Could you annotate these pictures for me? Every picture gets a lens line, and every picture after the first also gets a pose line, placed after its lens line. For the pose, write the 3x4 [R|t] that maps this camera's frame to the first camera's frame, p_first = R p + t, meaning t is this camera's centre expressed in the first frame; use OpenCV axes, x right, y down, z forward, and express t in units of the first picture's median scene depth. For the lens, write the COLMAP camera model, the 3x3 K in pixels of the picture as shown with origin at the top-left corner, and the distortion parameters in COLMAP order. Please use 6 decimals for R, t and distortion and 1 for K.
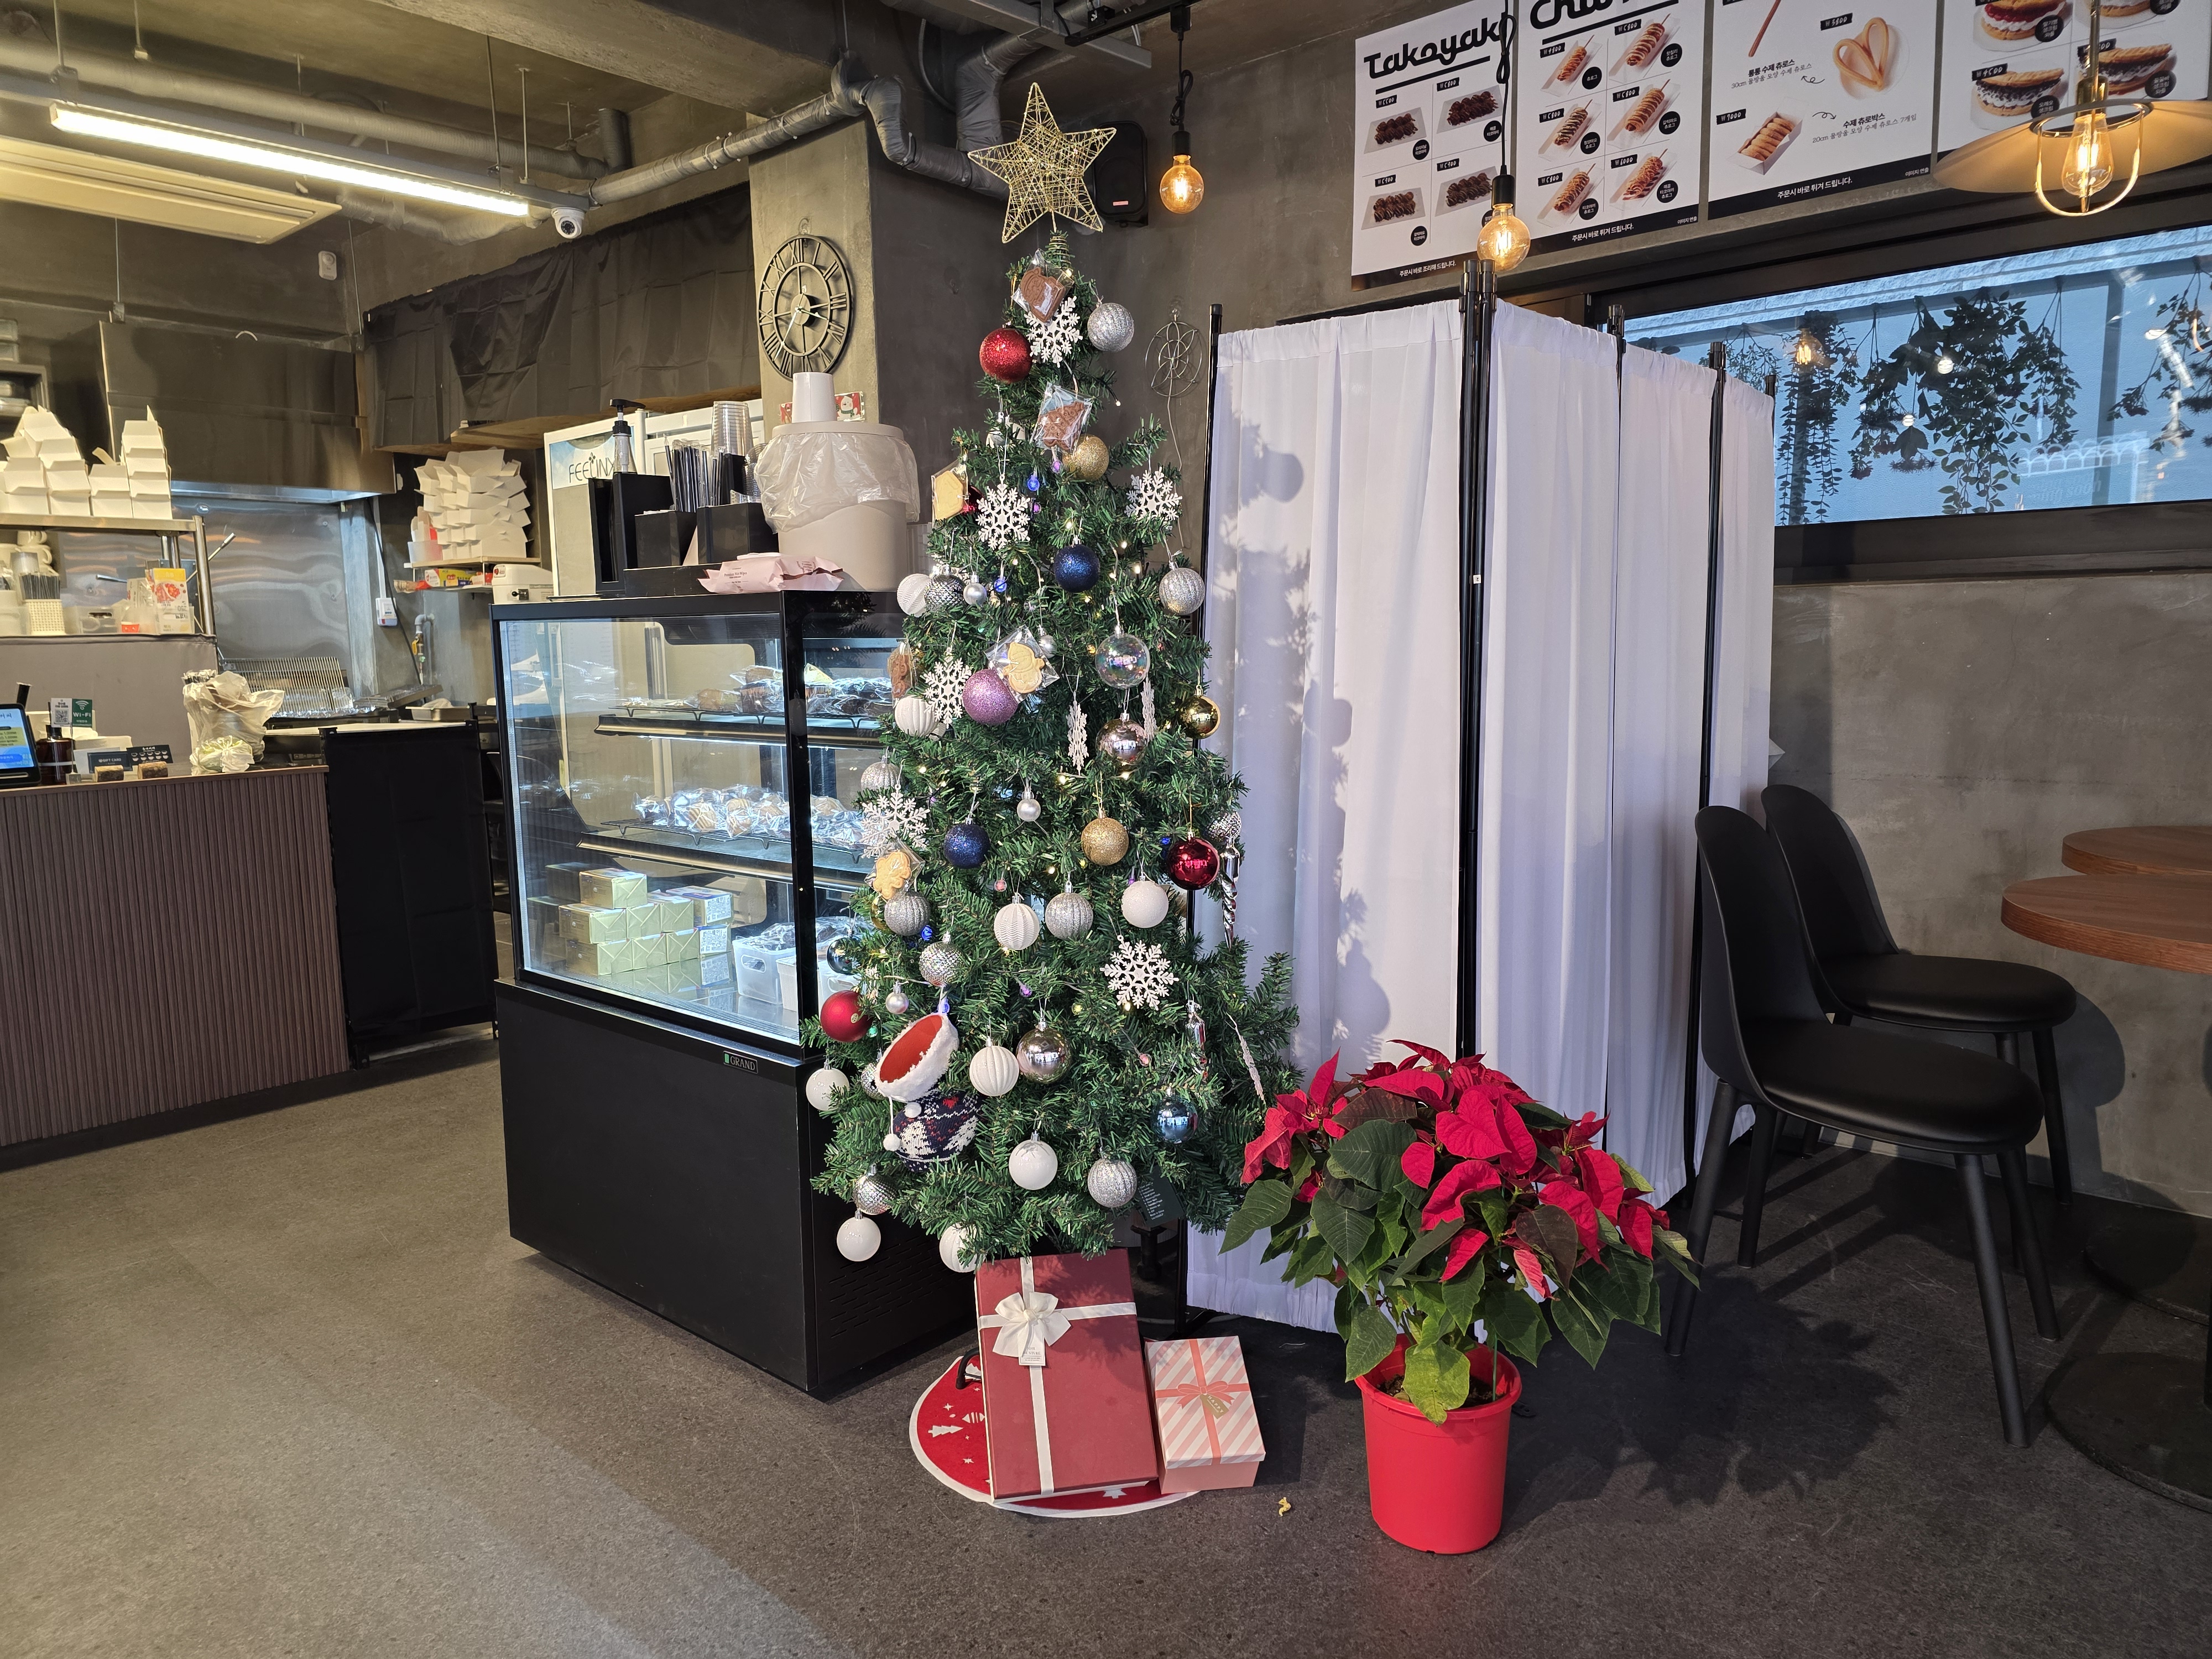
lens RADIAL K [[1494.6, 0, 1099.6], [0, 1494.6, 827.5], [0, 0, 1]] dist [0.063305, -0.050498]
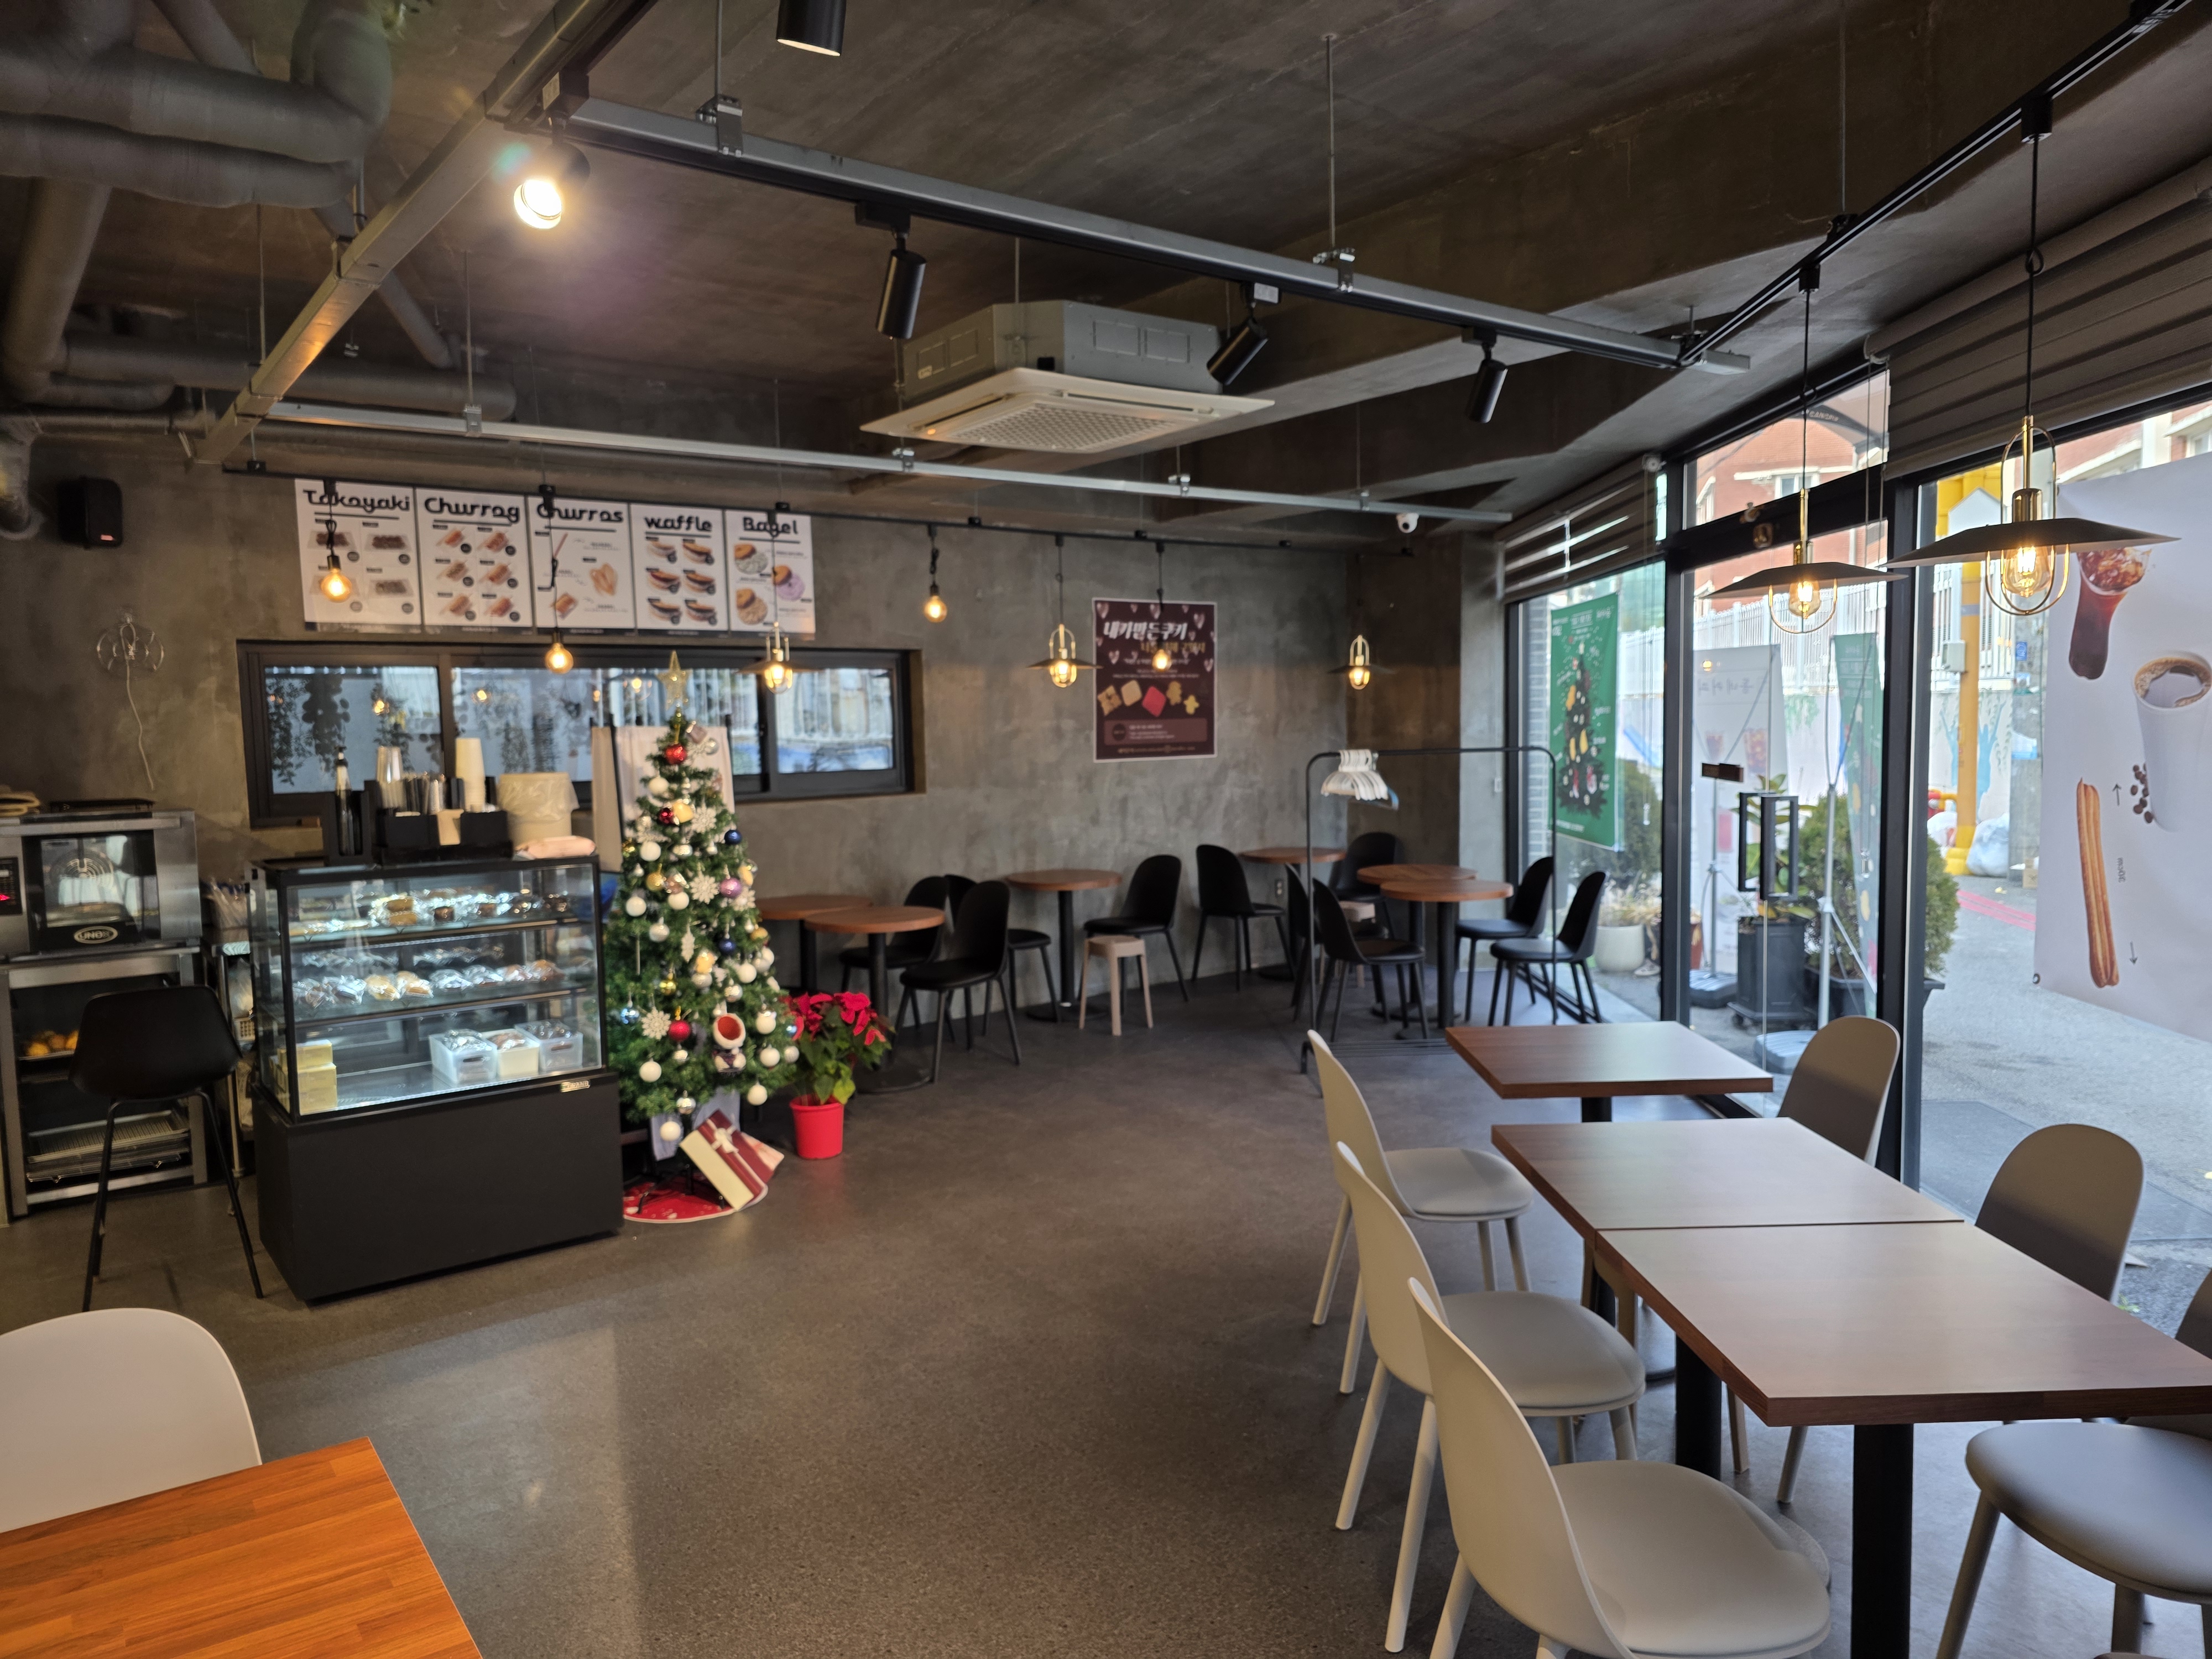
lens RADIAL K [[1494.6, 0, 1114.2], [0, 1494.6, 830.7], [0, 0, 1]] dist [0.063305, -0.050498]
pose [[0.171420, -0.058250, 0.983475, -1.404158], [0.144890, 0.988887, 0.033317, -0.096612], [-0.974486, 0.136784, 0.177954, -0.062945]]
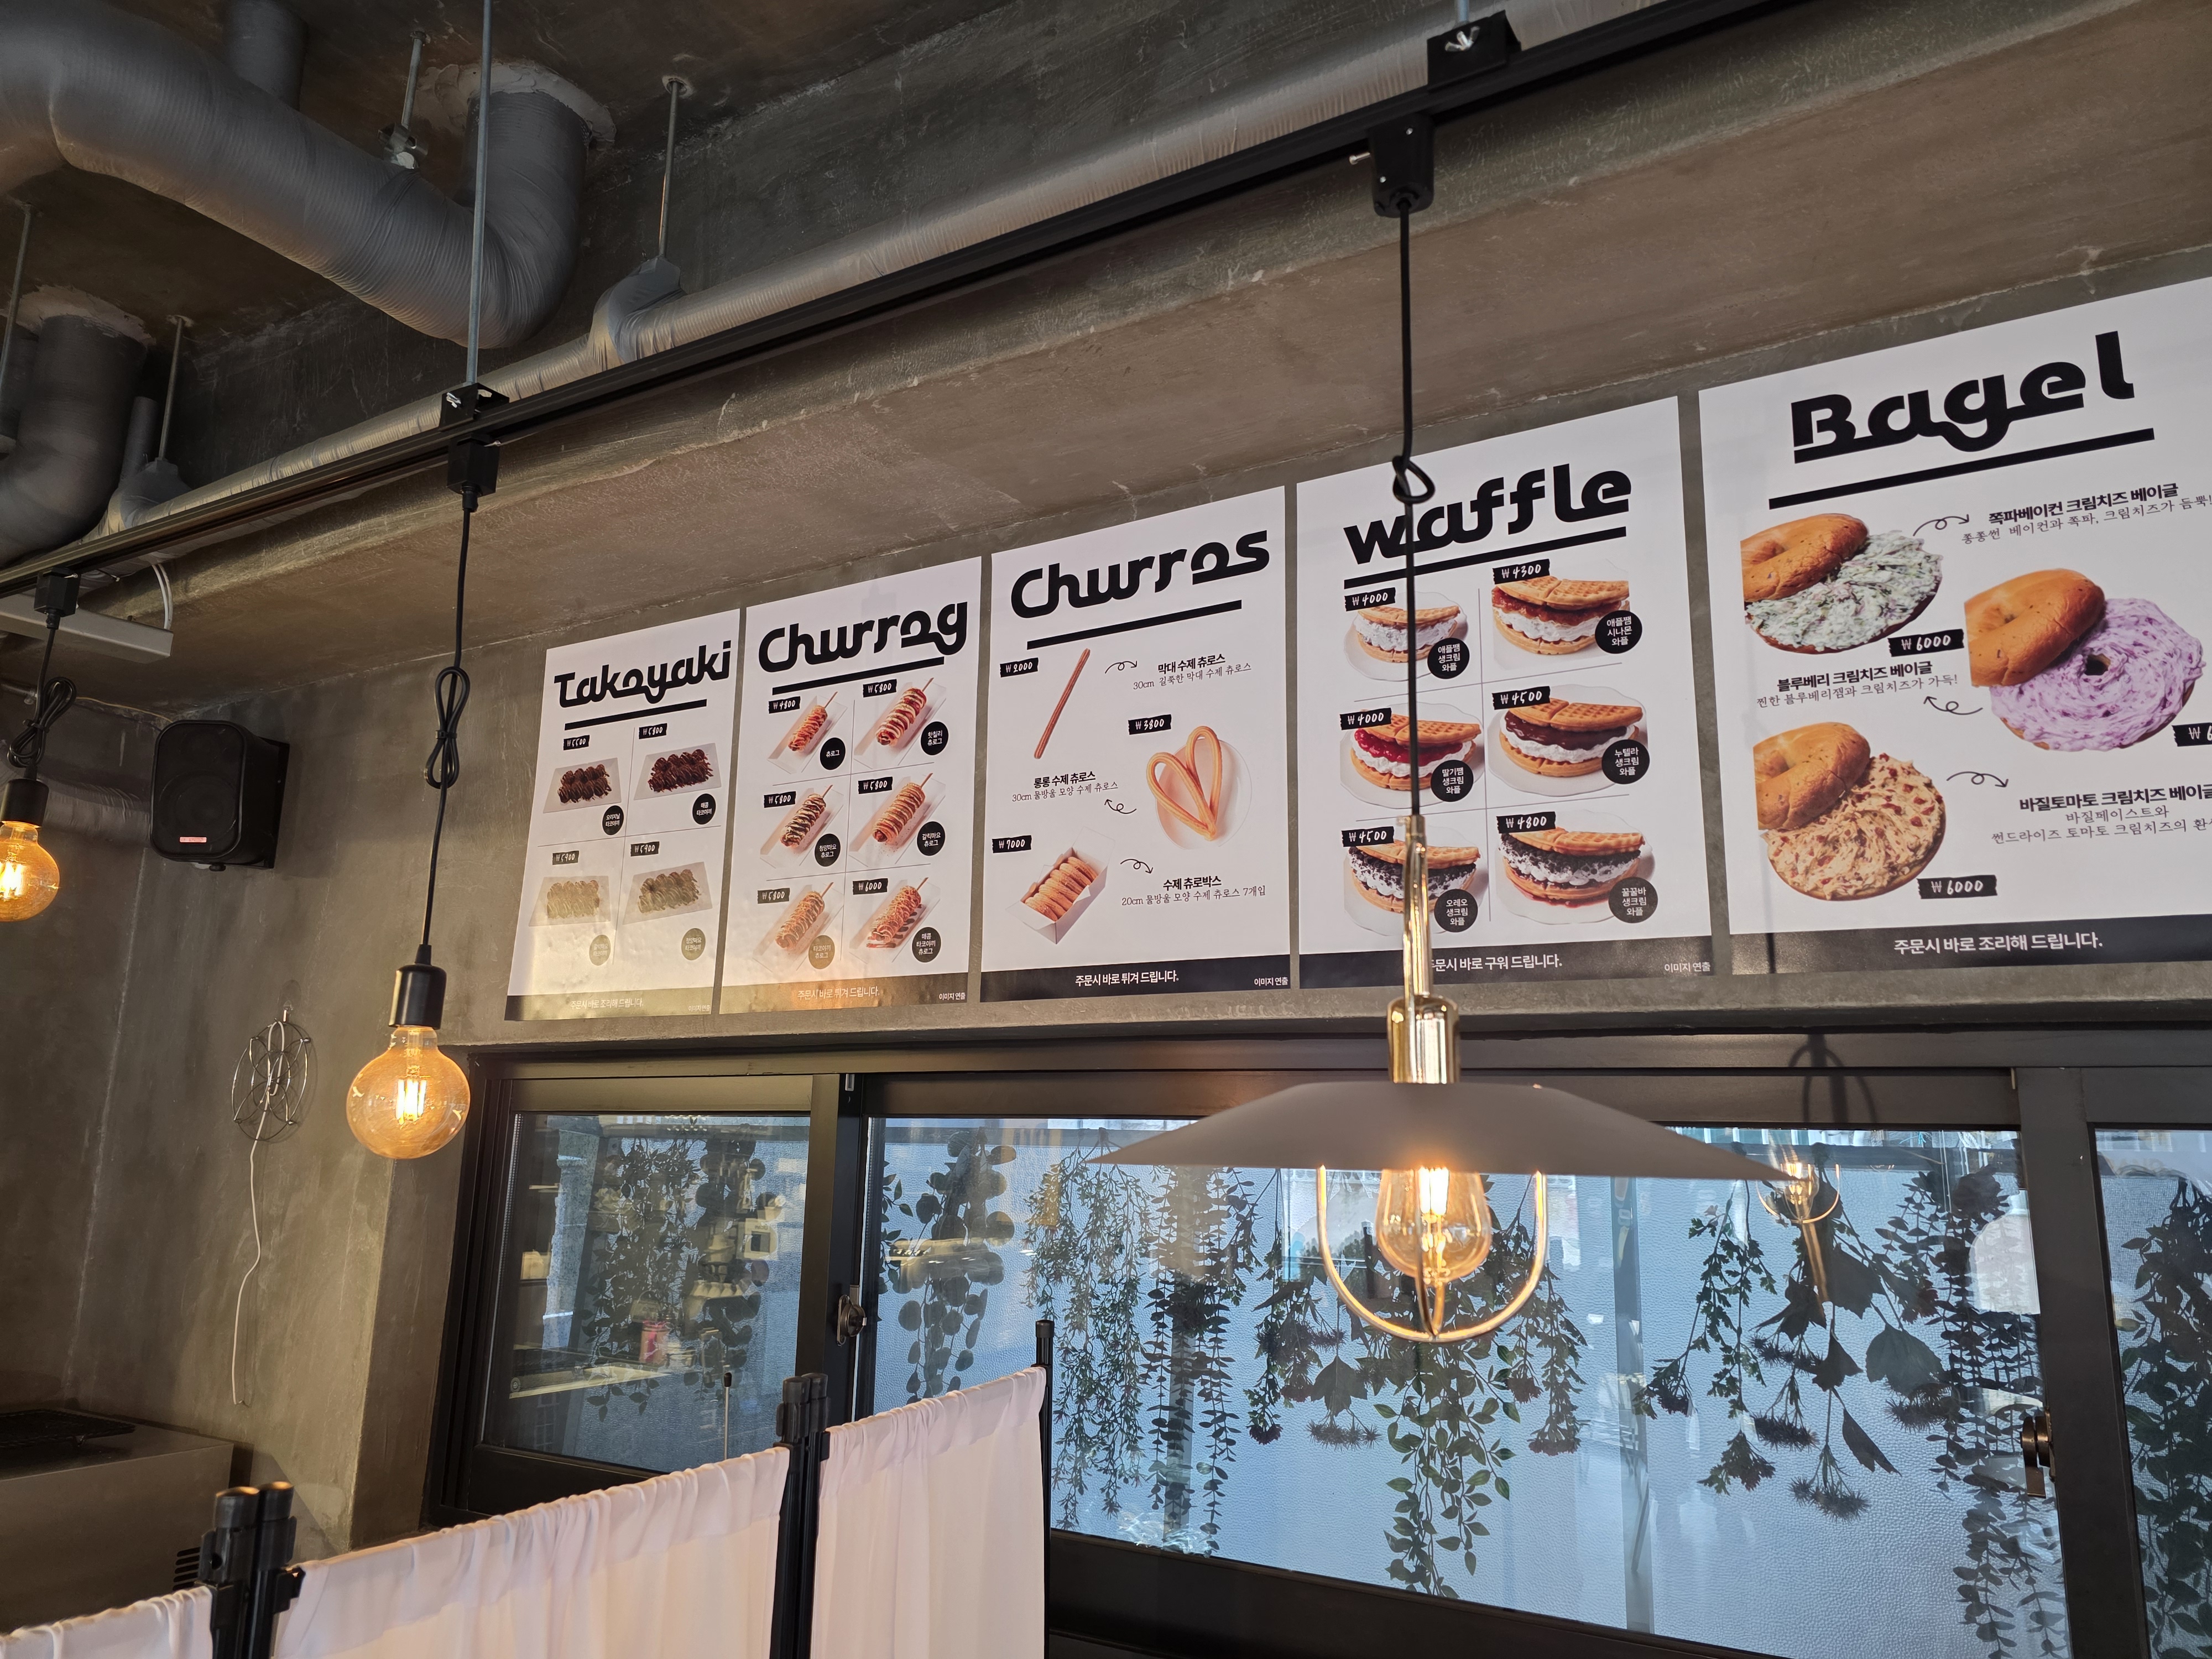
lens RADIAL K [[1494.6, 0, 1112.2], [0, 1494.6, 833.2], [0, 0, 1]] dist [0.063305, -0.050498]
pose [[0.980418, 0.073645, 0.182639, 0.330090], [-0.011581, 0.947398, -0.319849, -0.269397], [-0.196587, 0.311471, 0.929698, 0.419082]]
